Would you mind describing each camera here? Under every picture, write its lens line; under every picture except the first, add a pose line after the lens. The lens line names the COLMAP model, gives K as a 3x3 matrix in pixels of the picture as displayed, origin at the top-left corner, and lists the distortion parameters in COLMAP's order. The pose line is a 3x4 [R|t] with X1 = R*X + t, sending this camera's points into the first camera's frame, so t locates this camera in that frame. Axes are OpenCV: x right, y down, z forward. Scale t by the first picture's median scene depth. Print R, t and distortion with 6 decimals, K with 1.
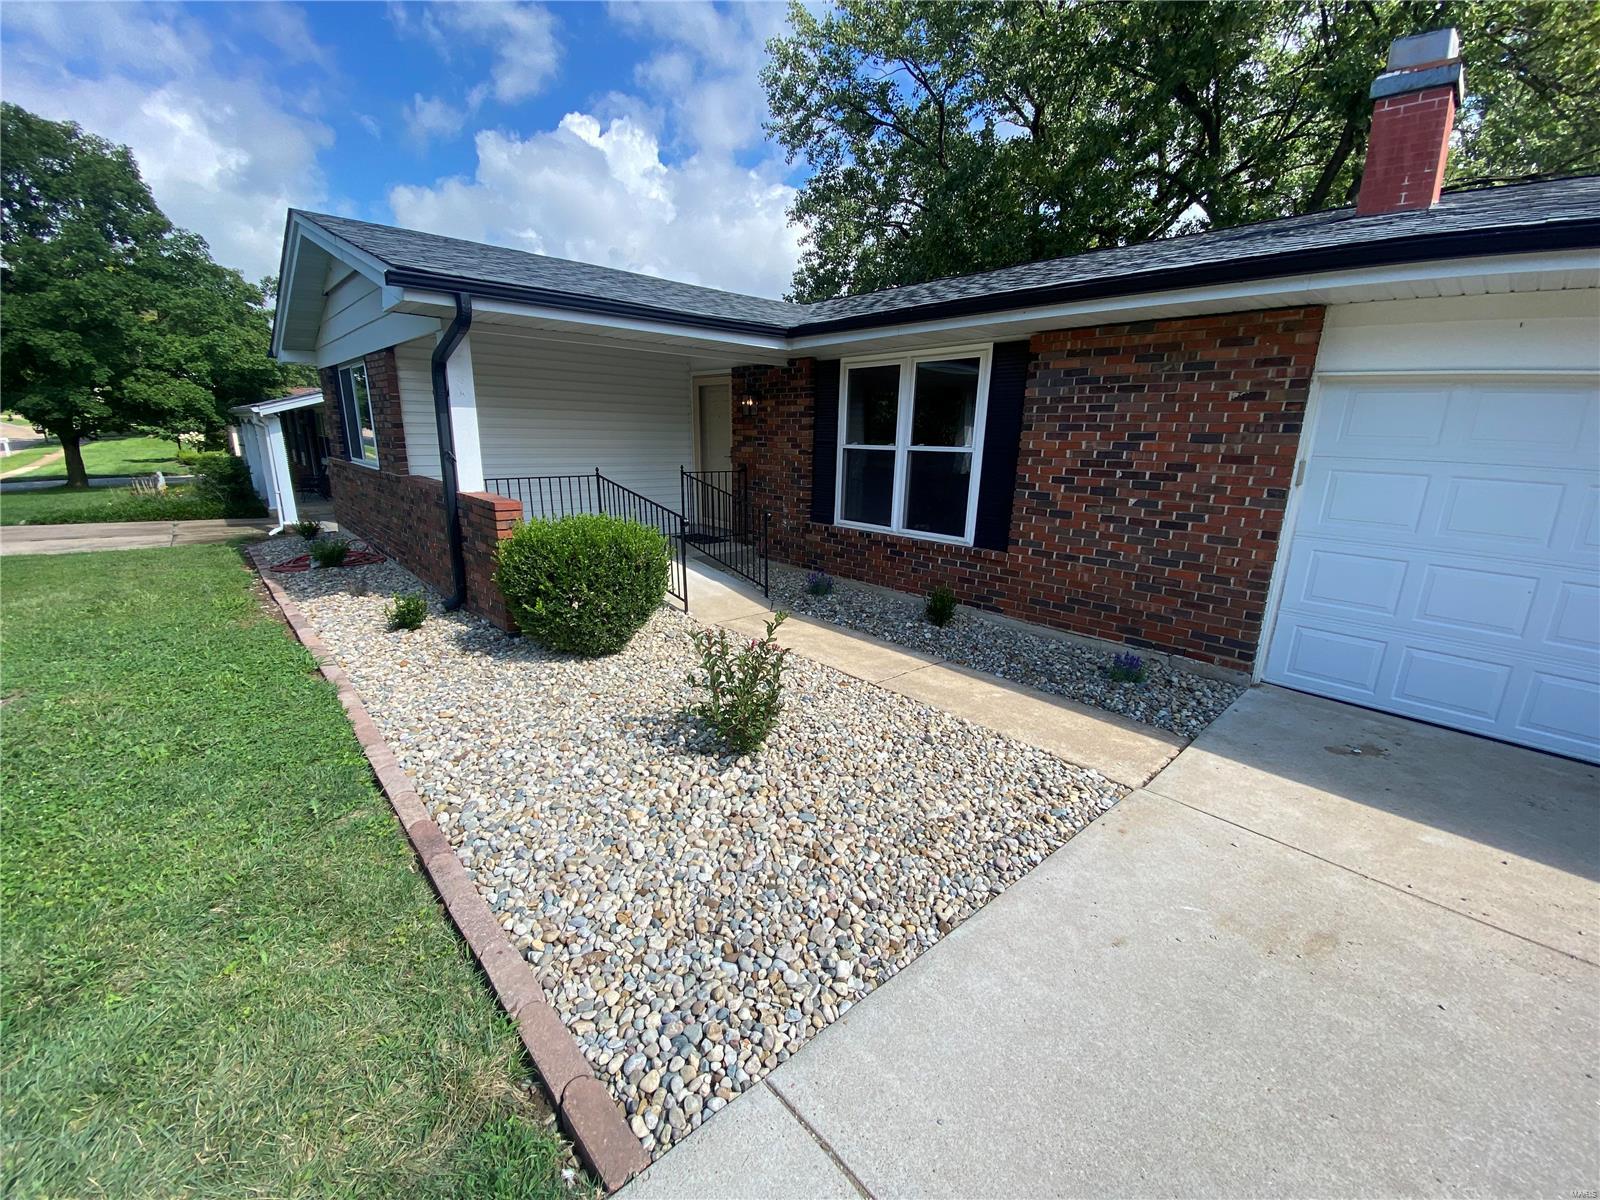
lens RADIAL K [[655.3, 0, 772.1], [0, 655.3, 608.2], [0, 0, 1]] dist [-0.000001, -0.005772]
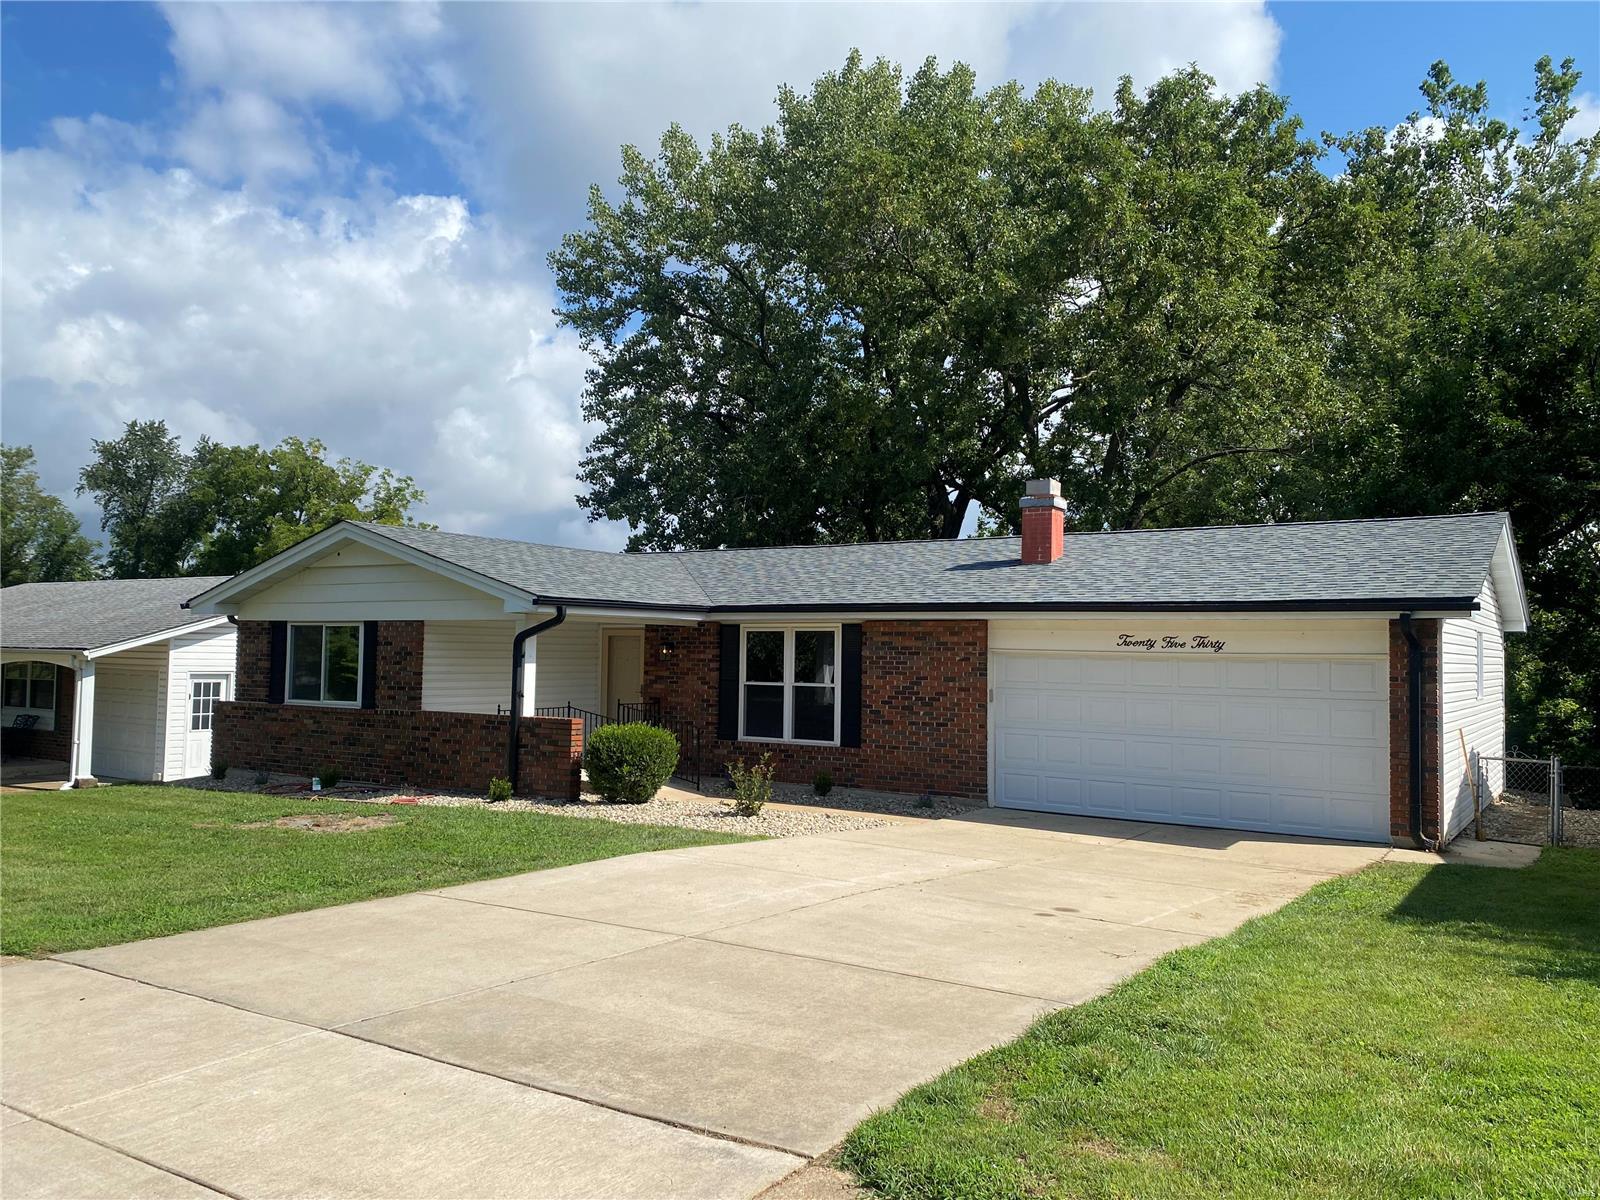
lens RADIAL K [[1219.3, 0, 800.7], [0, 1219.3, 598.8], [0, 0, 1]] dist [0.132555, -0.001864]
pose [[0.960408, 0.010996, 0.278379, -0.582759], [0.073128, 0.954233, -0.289986, 0.398781], [-0.268827, 0.298863, 0.915649, -1.703728]]
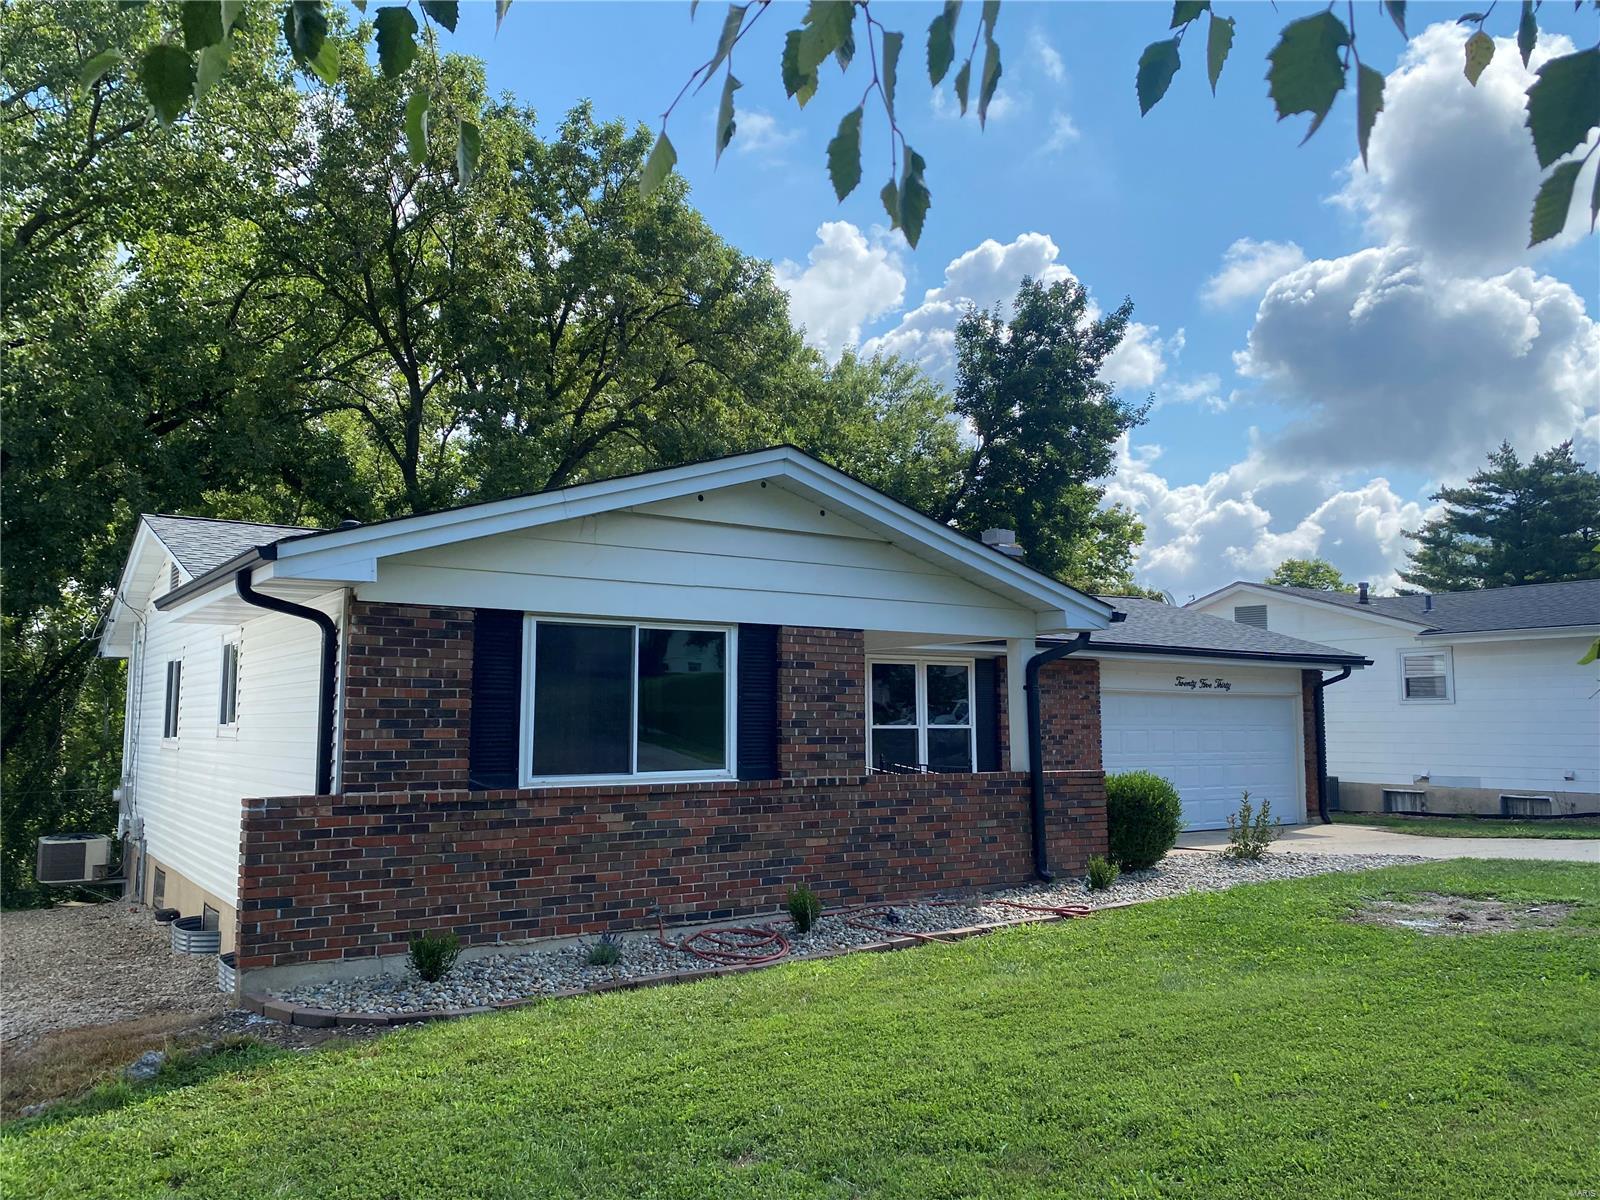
lens RADIAL K [[1219.3, 0, 803.3], [0, 1219.3, 589.3], [0, 0, 1]] dist [0.132555, -0.001864]
pose [[0.090297, 0.094353, 0.991435, -2.363894], [0.265252, 0.957265, -0.115260, -0.311635], [-0.959942, 0.273388, 0.061411, 1.081703]]
